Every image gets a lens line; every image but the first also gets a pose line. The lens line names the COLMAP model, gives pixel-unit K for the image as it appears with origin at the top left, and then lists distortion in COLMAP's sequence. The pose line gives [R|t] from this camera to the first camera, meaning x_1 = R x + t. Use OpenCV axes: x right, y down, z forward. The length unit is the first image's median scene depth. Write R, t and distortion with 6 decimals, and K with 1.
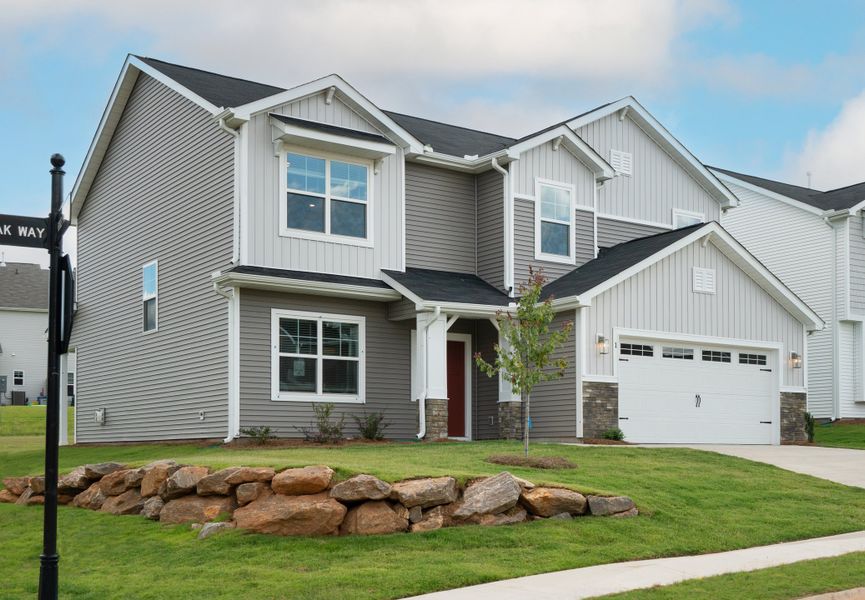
lens RADIAL K [[1041.9, 0, 433.9], [0, 1041.9, 295.9], [0, 0, 1]] dist [0.009447, 0.000000]
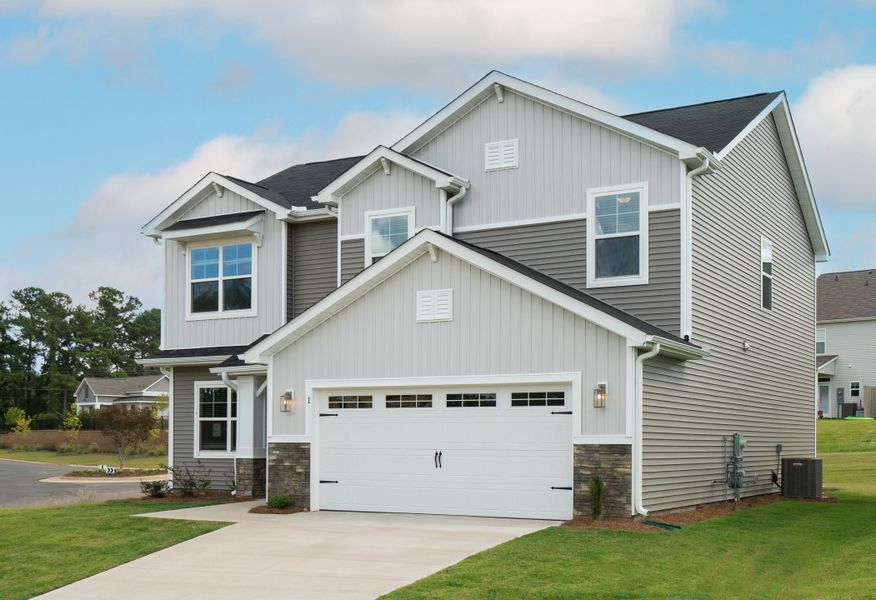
lens RADIAL K [[1033.6, 0, 438.1], [0, 1033.6, 303.6], [0, 0, 1]] dist [-0.025935, 0.000000]
pose [[0.449108, -0.118448, -0.885591, 0.984368], [0.130189, 0.989271, -0.066293, 0.037157], [0.883941, -0.085521, 0.459710, 0.673691]]
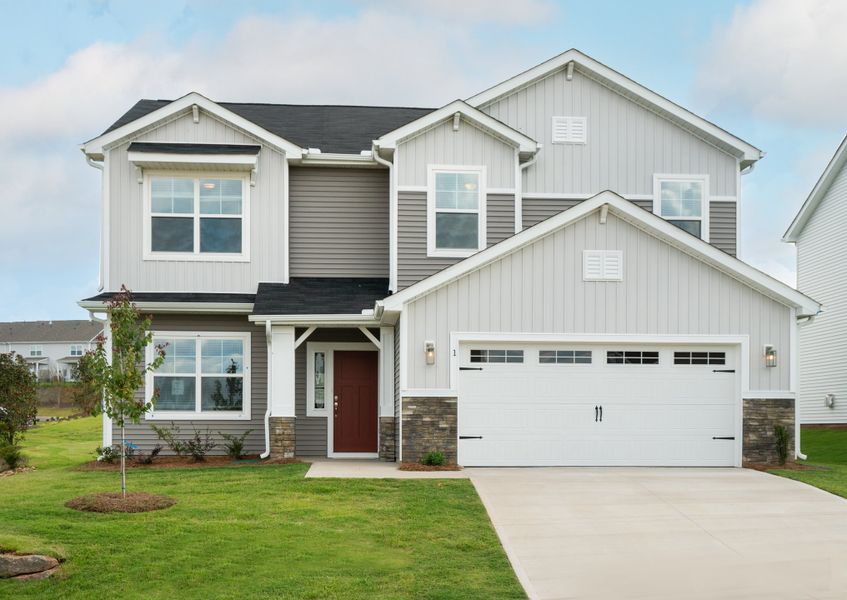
lens RADIAL K [[980.1, 0, 397.9], [0, 980.1, 307.3], [0, 0, 1]] dist [0.009209, 0.000000]
pose [[0.862813, -0.060586, -0.501879, 0.523556], [0.074044, 0.997231, 0.006910, 0.000745], [0.500070, -0.043123, 0.864910, 0.269891]]
